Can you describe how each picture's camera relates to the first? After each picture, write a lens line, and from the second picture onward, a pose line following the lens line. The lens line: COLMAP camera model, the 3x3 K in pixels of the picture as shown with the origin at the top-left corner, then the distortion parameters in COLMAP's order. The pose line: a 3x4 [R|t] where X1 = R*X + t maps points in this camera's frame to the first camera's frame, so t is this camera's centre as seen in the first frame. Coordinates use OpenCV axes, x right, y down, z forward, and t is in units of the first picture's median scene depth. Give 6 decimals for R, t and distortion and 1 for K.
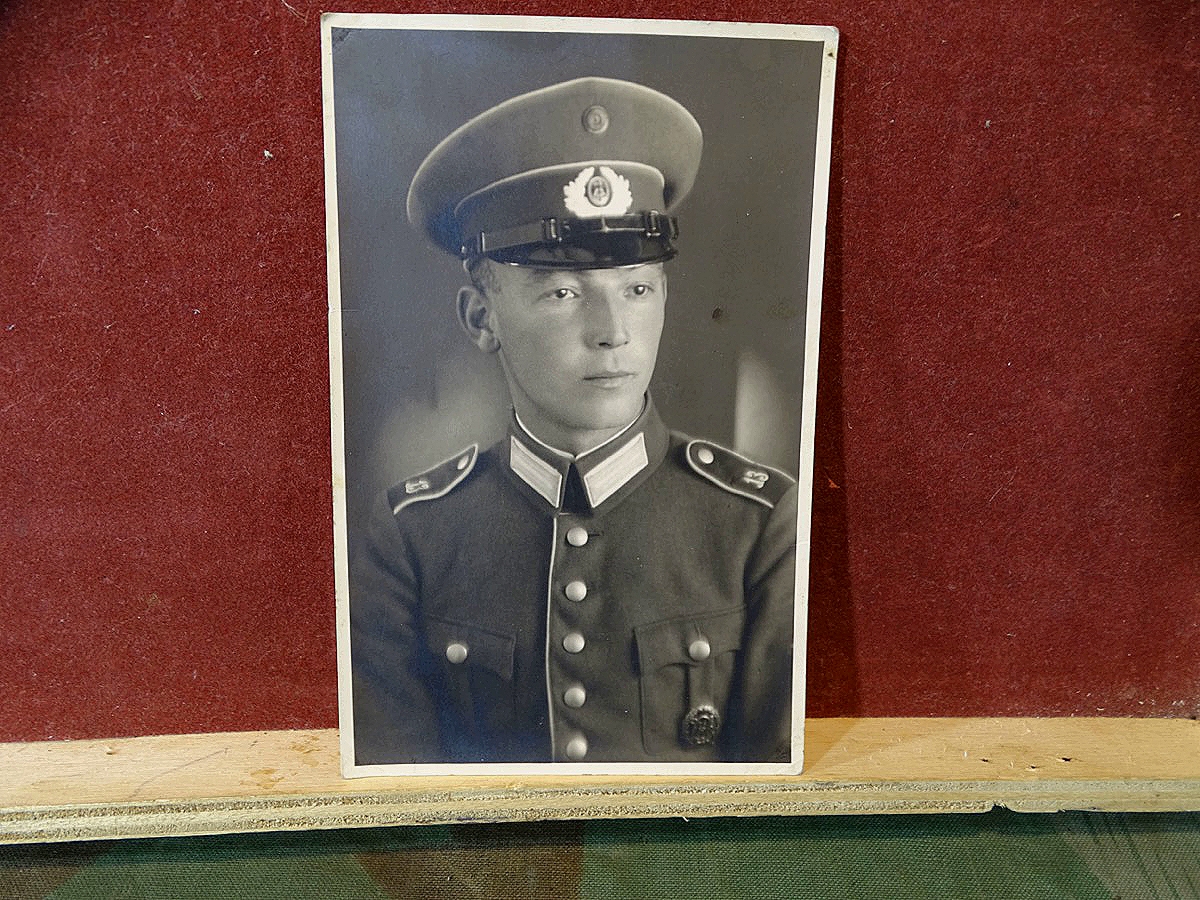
lens RADIAL K [[838.3, 0, 597.4], [0, 838.3, 430.0], [0, 0, 1]] dist [0.024674, -0.026386]
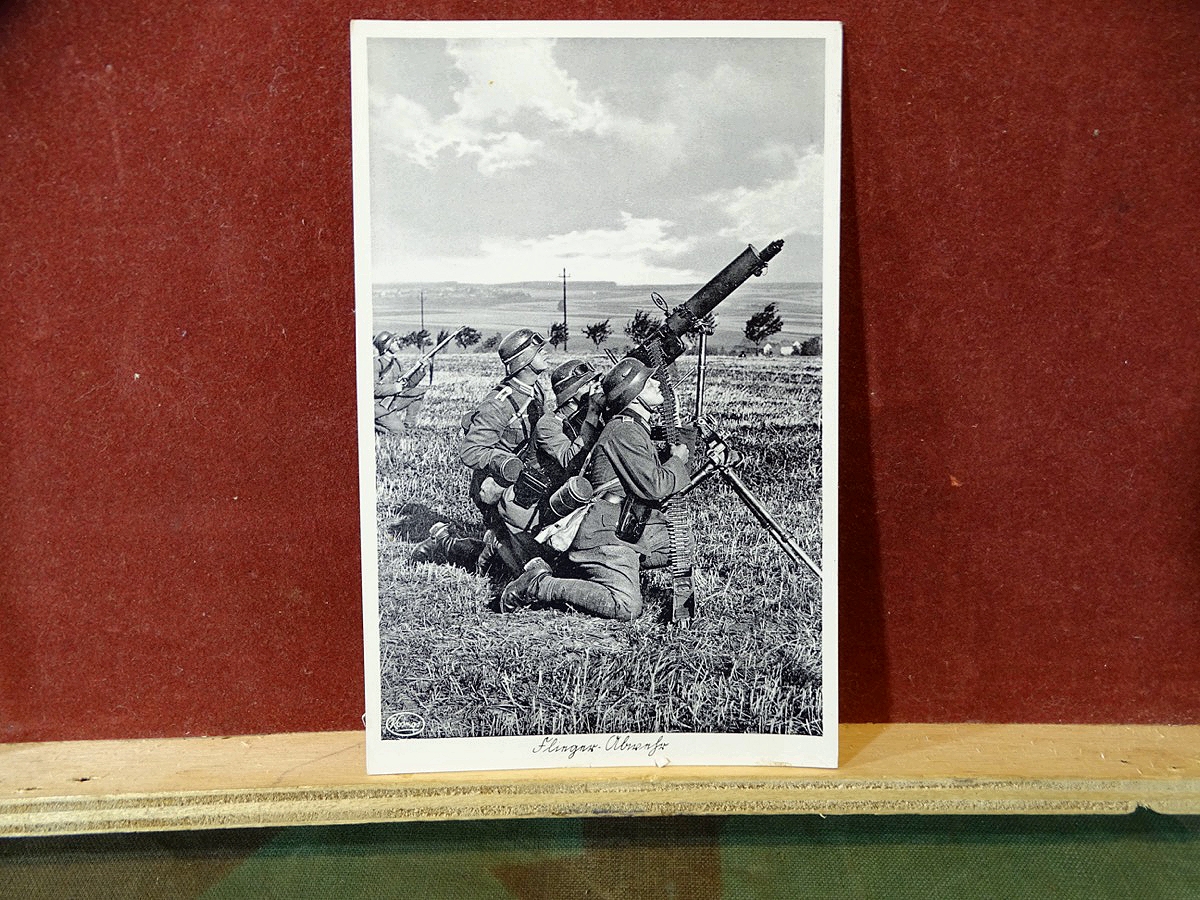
lens RADIAL K [[838.3, 0, 596.9], [0, 838.3, 429.3], [0, 0, 1]] dist [0.024674, -0.026386]
pose [[0.999299, -0.004996, -0.037099, -0.121544], [0.001479, 0.995551, -0.094216, 0.102664], [0.037405, 0.094095, 0.994860, -0.038699]]
